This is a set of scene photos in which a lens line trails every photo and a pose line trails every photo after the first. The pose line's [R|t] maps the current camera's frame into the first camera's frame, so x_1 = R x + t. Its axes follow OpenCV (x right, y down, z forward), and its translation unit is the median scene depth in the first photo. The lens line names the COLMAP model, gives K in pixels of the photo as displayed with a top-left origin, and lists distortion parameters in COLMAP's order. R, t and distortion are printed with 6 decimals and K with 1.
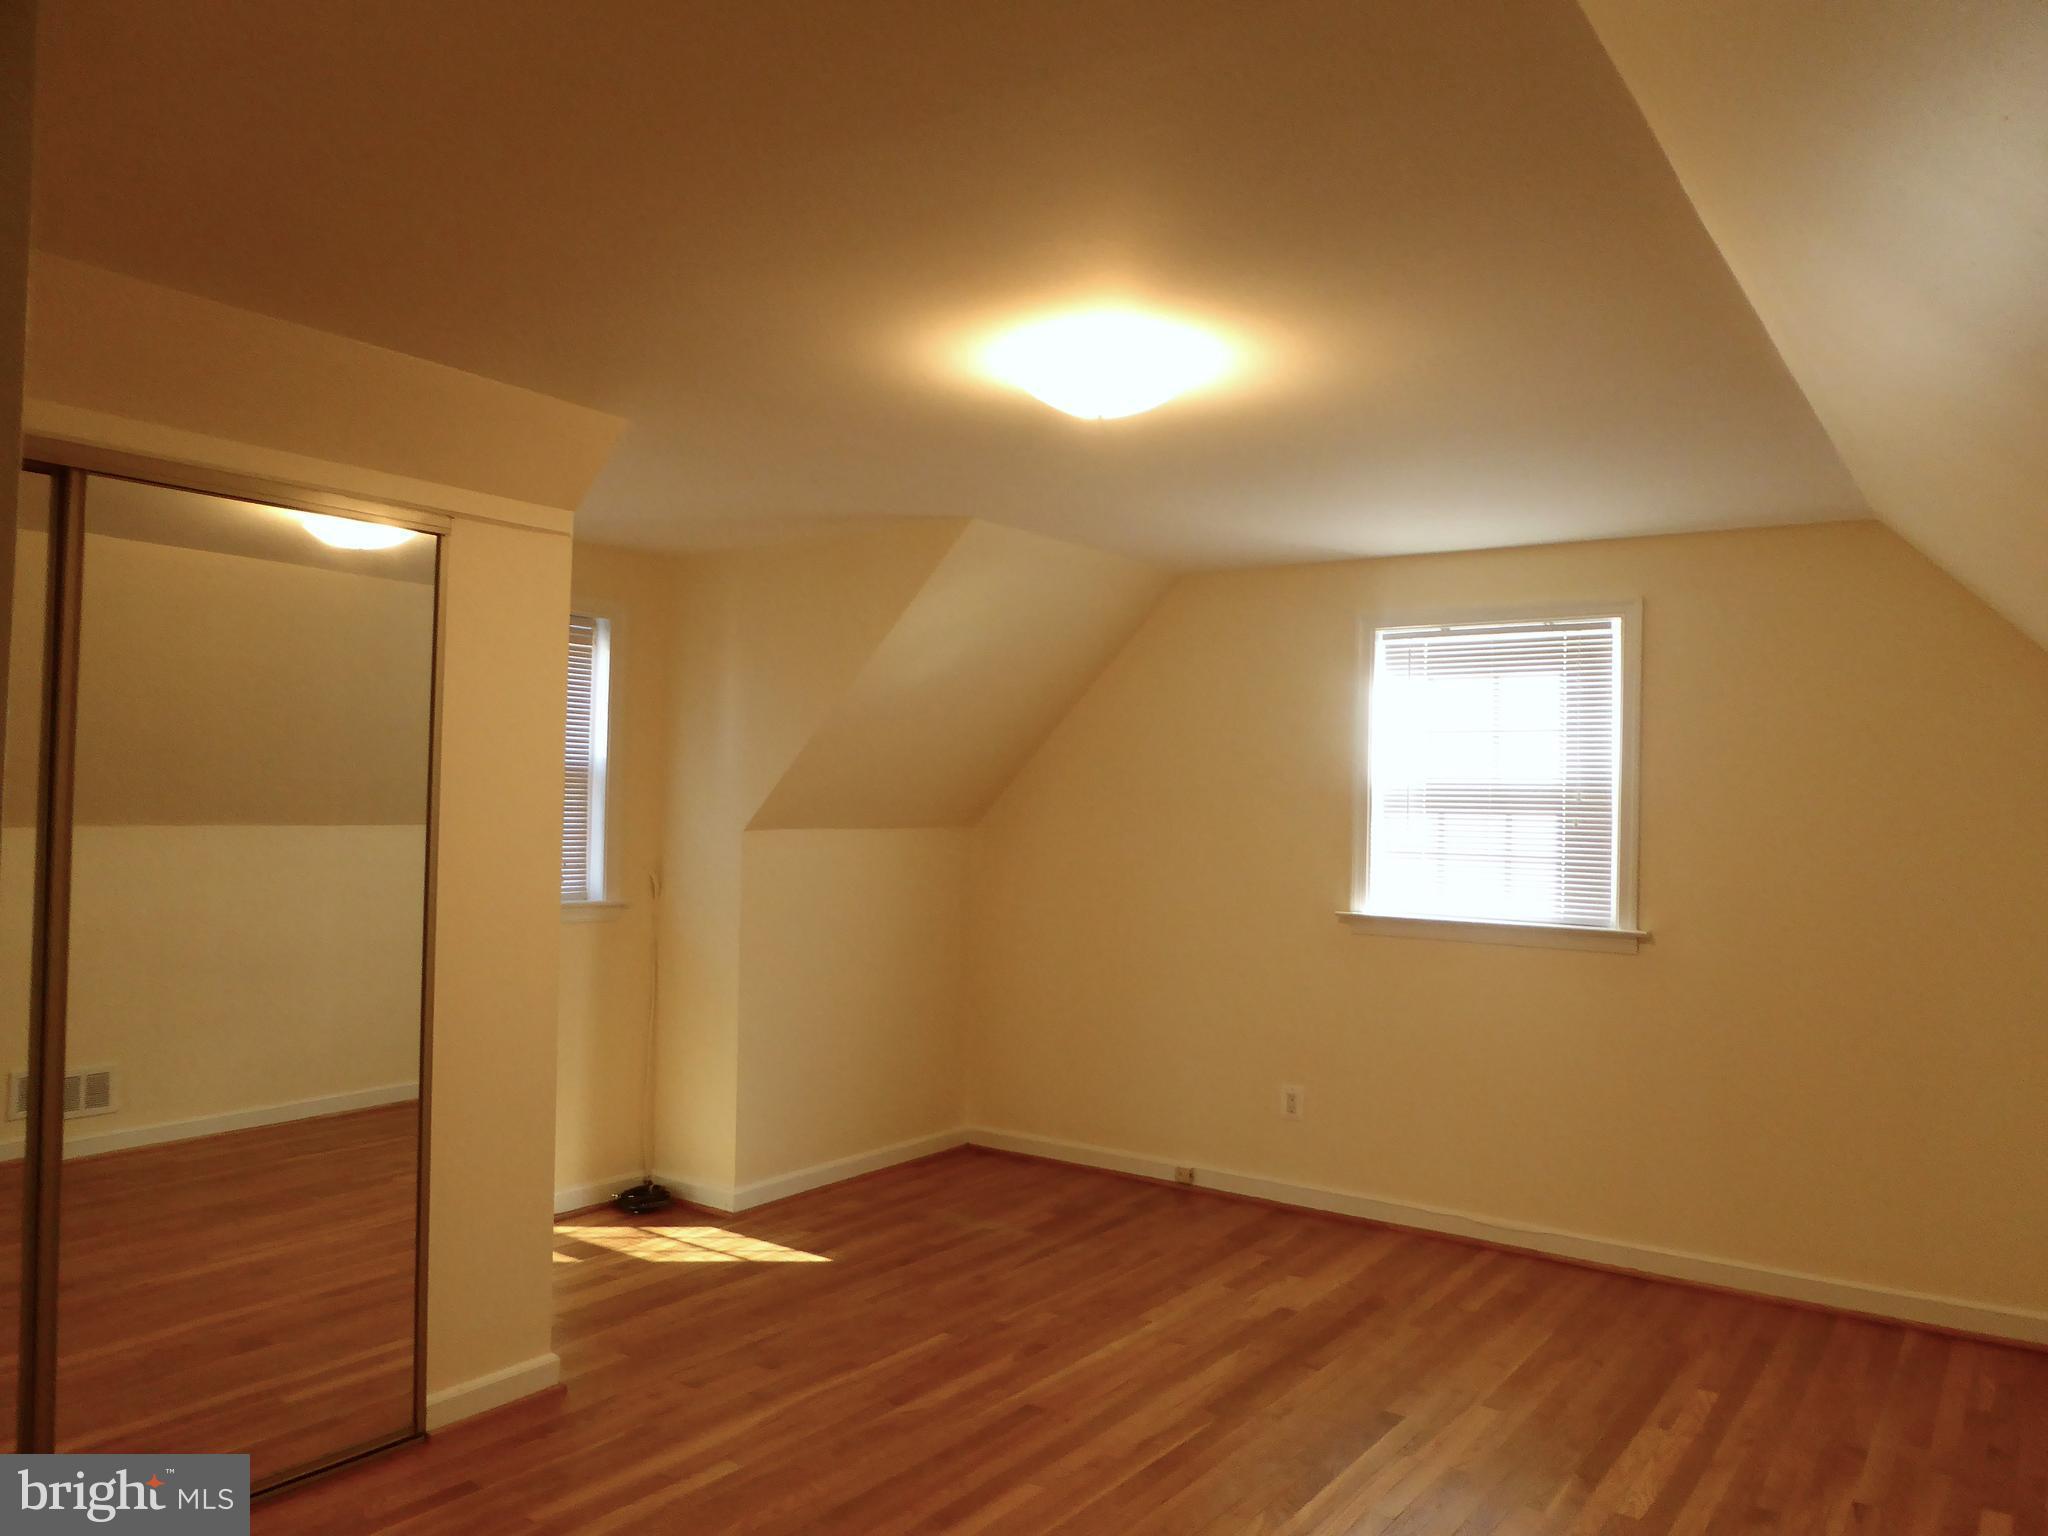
lens RADIAL K [[1469.2, 0, 1049.8], [0, 1469.2, 751.0], [0, 0, 1]] dist [-0.052282, 0.041868]
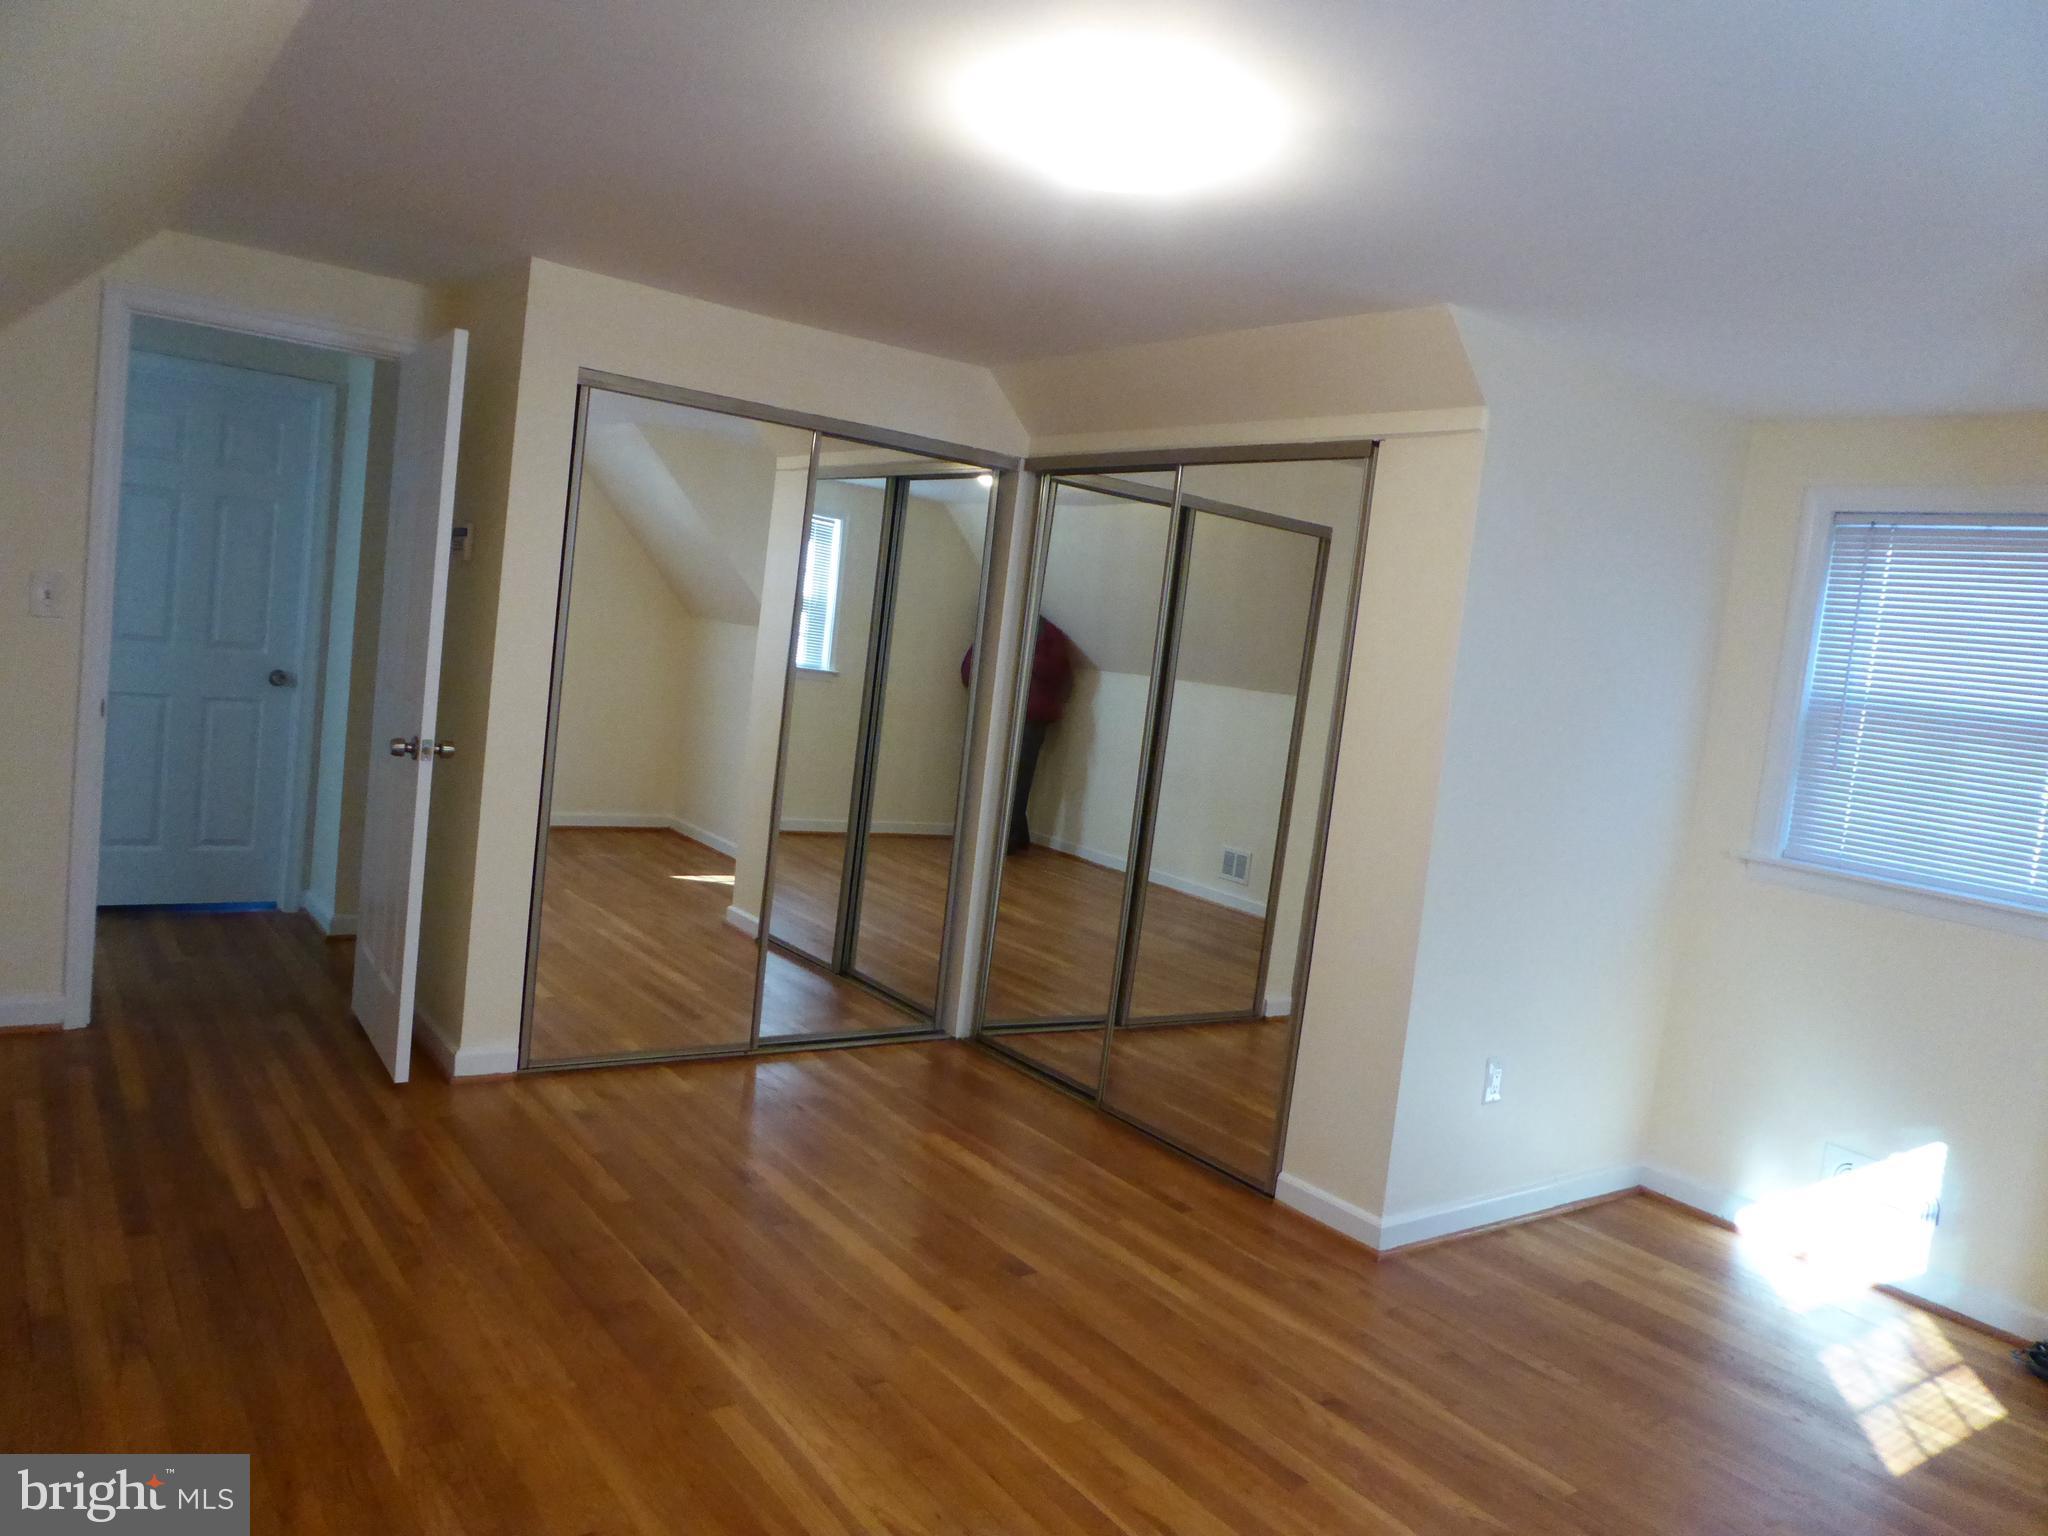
lens RADIAL K [[1469.2, 0, 1049.8], [0, 1469.2, 751.0], [0, 0, 1]] dist [-0.052282, 0.041868]
pose [[-0.294922, 0.017402, -0.955363, 0.746935], [-0.094650, 0.994385, 0.047331, 0.053135], [0.950822, 0.104384, -0.291619, 1.075087]]
